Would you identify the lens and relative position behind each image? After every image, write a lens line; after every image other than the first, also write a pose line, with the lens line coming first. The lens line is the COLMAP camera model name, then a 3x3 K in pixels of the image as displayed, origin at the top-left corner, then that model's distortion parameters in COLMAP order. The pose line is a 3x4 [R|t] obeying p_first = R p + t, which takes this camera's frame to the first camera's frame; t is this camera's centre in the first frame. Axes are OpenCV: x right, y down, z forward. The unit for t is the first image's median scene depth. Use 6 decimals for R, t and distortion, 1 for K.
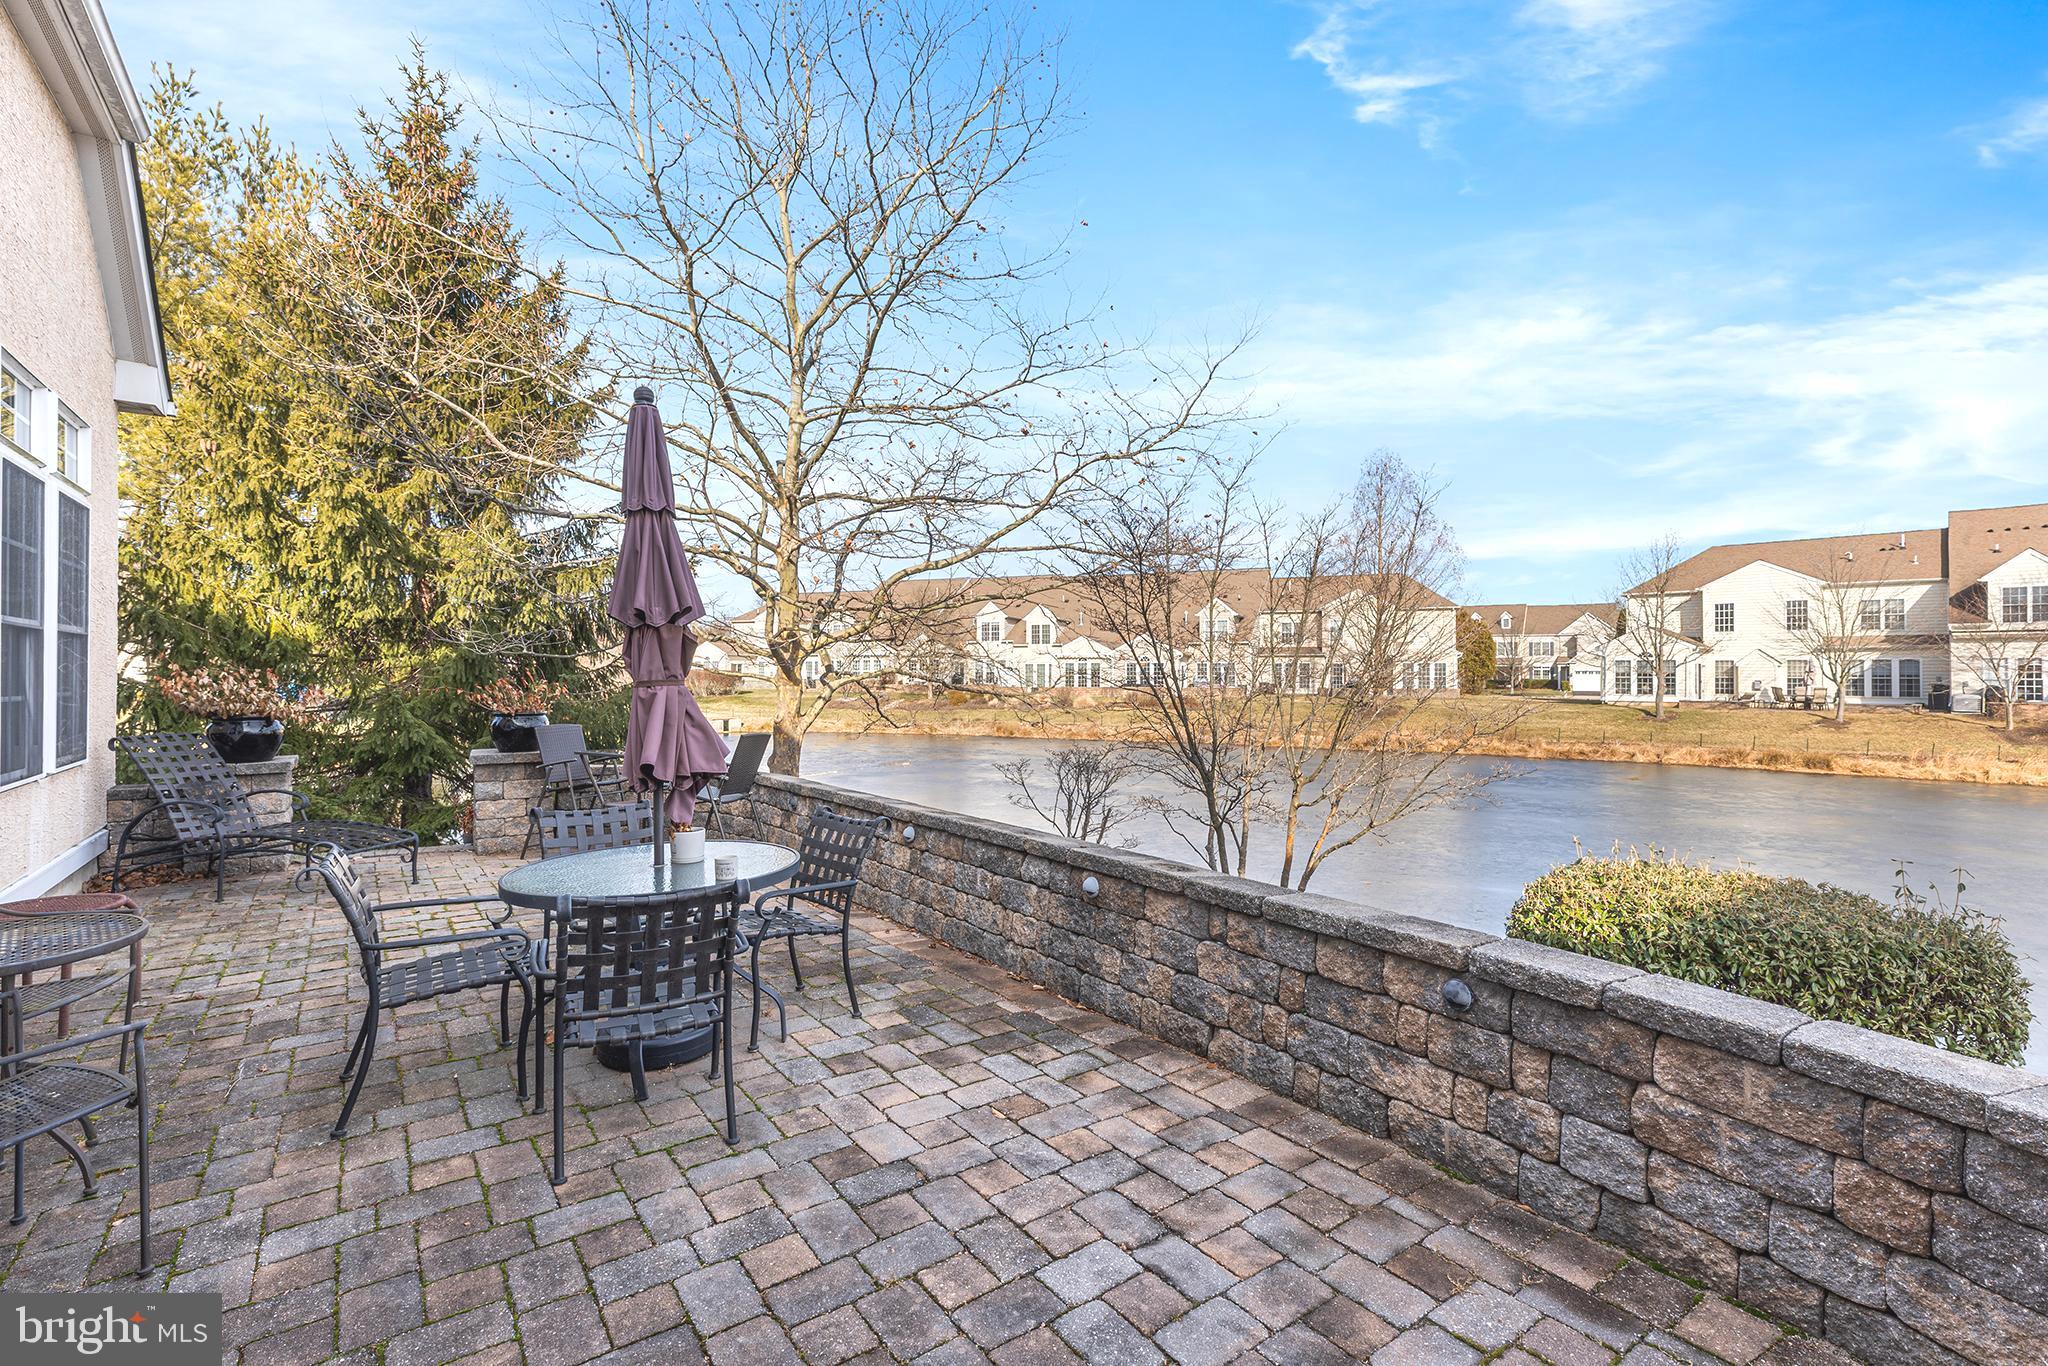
lens RADIAL K [[916.8, 0, 1024.0], [0, 916.8, 683.0], [0, 0, 1]] dist [0.002892, 0.000422]
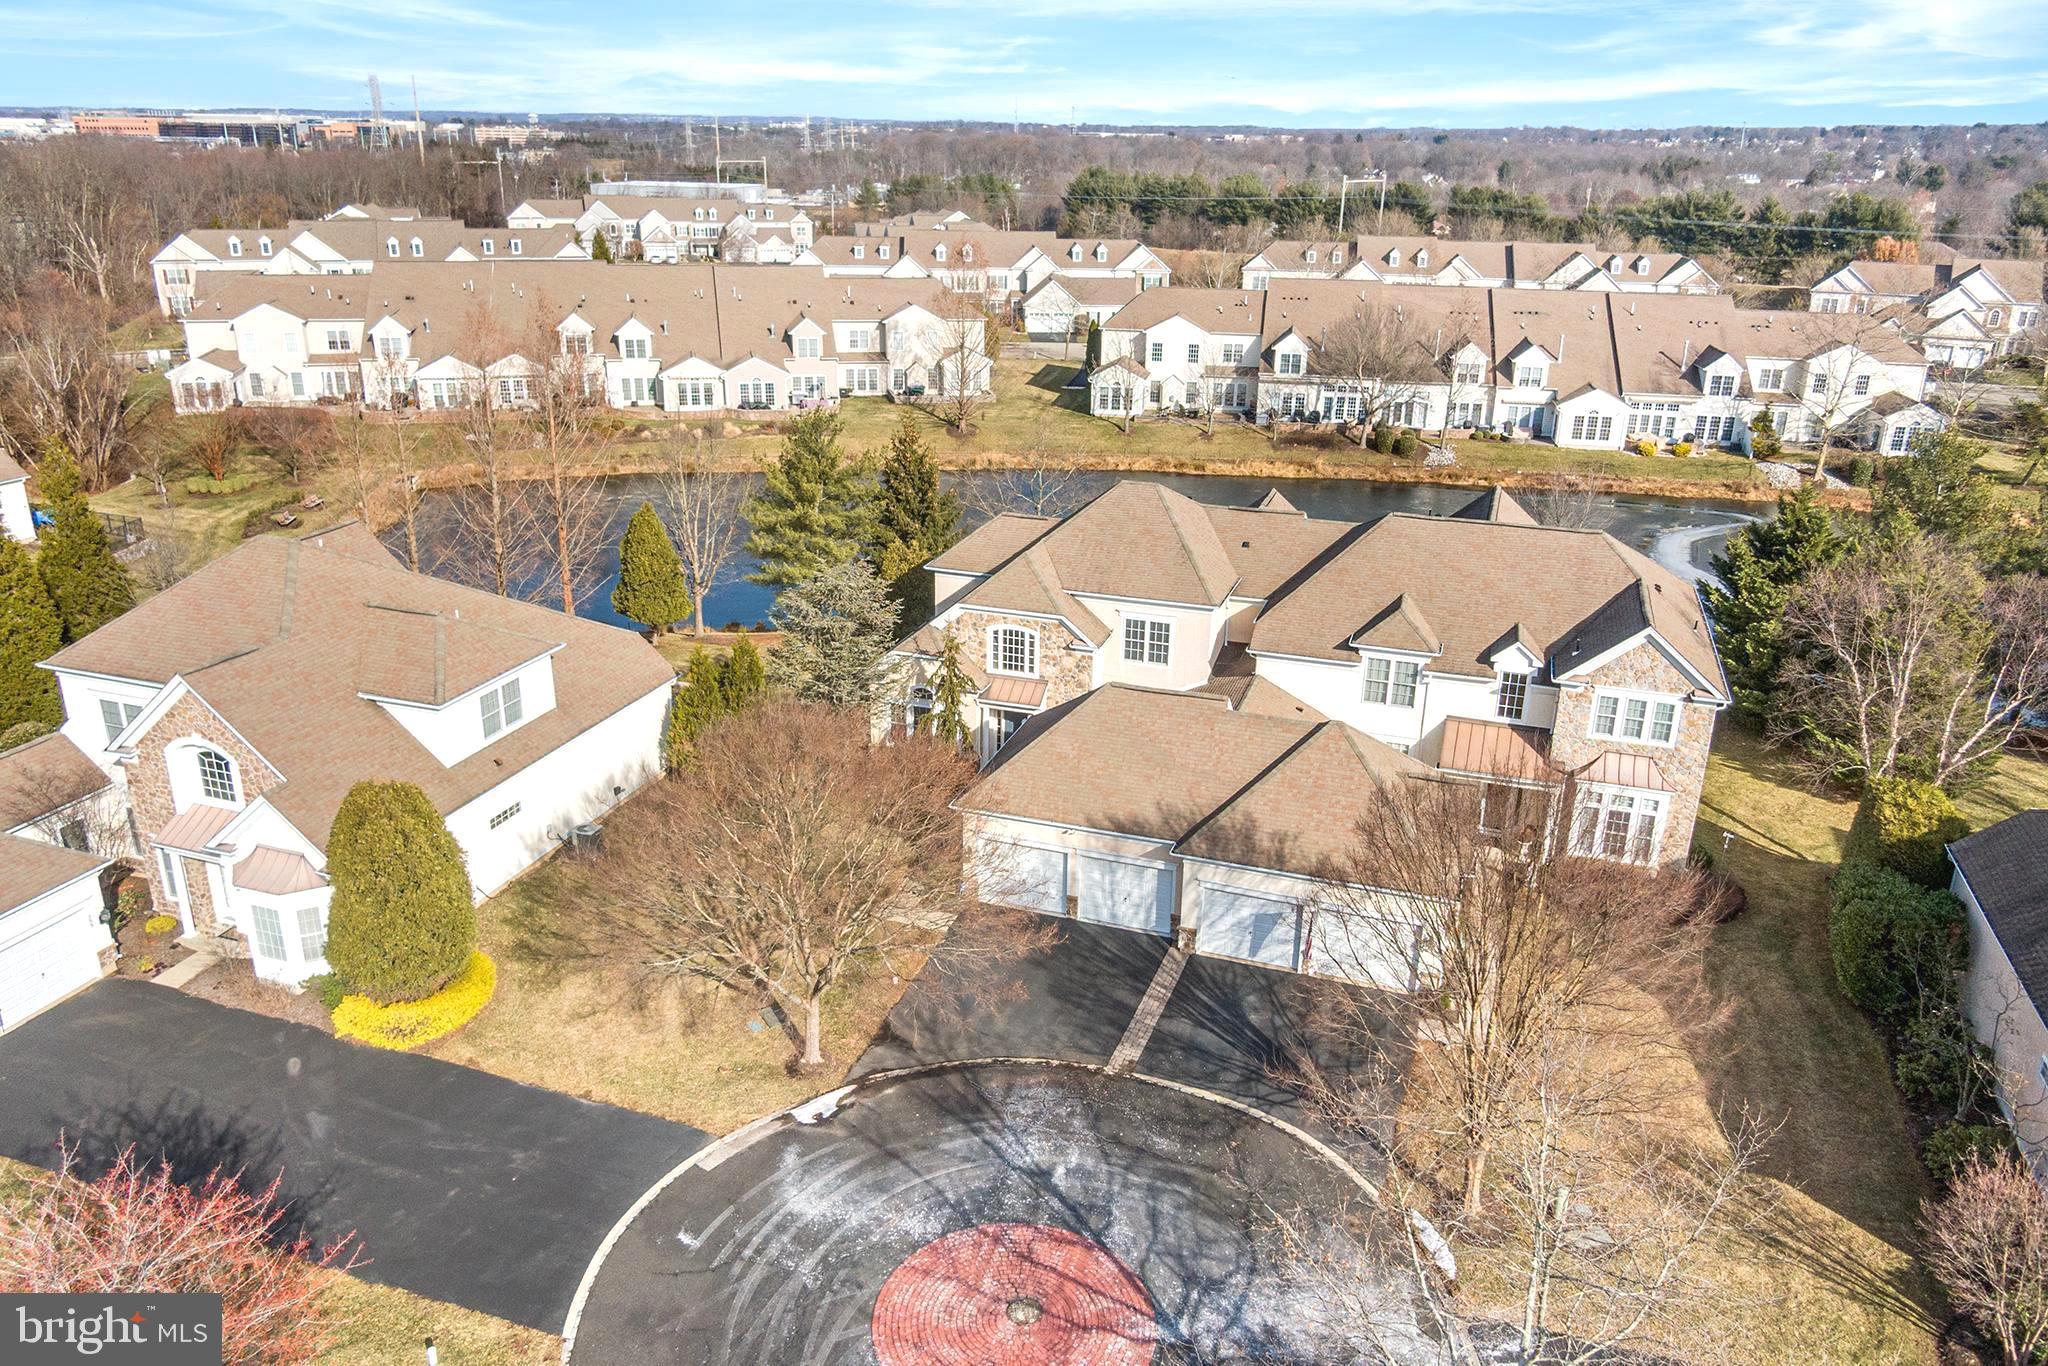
lens RADIAL K [[1450.0, 0, 1024.0], [0, 1450.0, 683.0], [0, 0, 1]] dist [0.051466, -0.077669]
pose [[0.822183, -0.191843, 0.535921, -0.965646], [-0.006266, 0.938388, 0.345527, -0.454219], [-0.569188, -0.287445, 0.770325, -1.054644]]
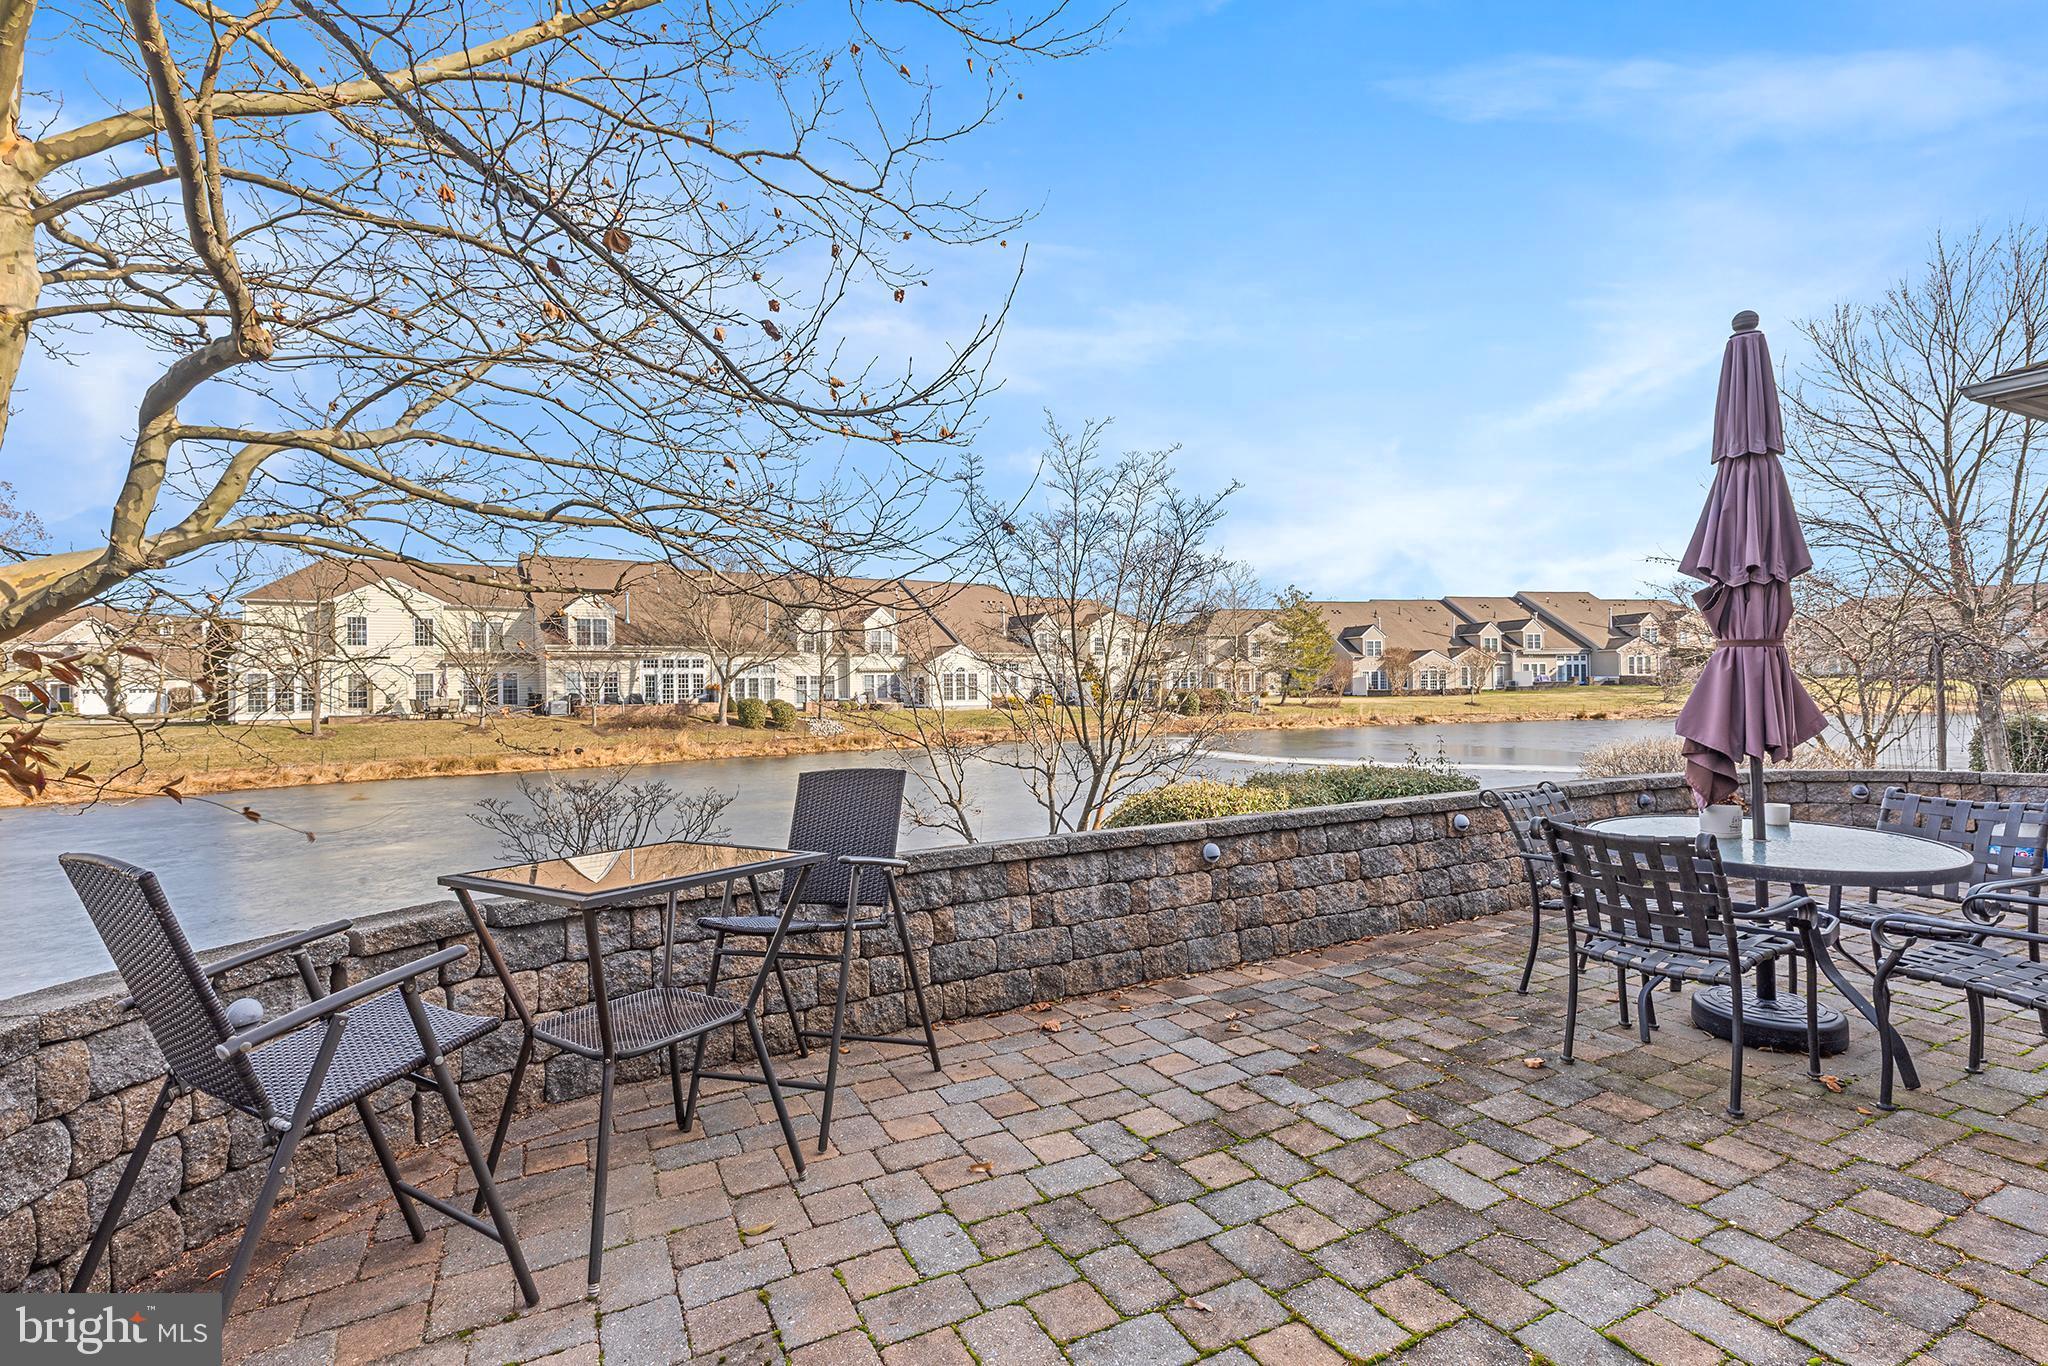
lens RADIAL K [[928.0, 0, 1029.6], [0, 928.0, 644.0], [0, 0, 1]] dist [0.003243, -0.000063]
pose [[0.169566, 0.033635, 0.984945, -0.123270], [0.026445, 0.998902, -0.038664, 0.001252], [-0.985164, 0.032603, 0.168491, 0.130484]]
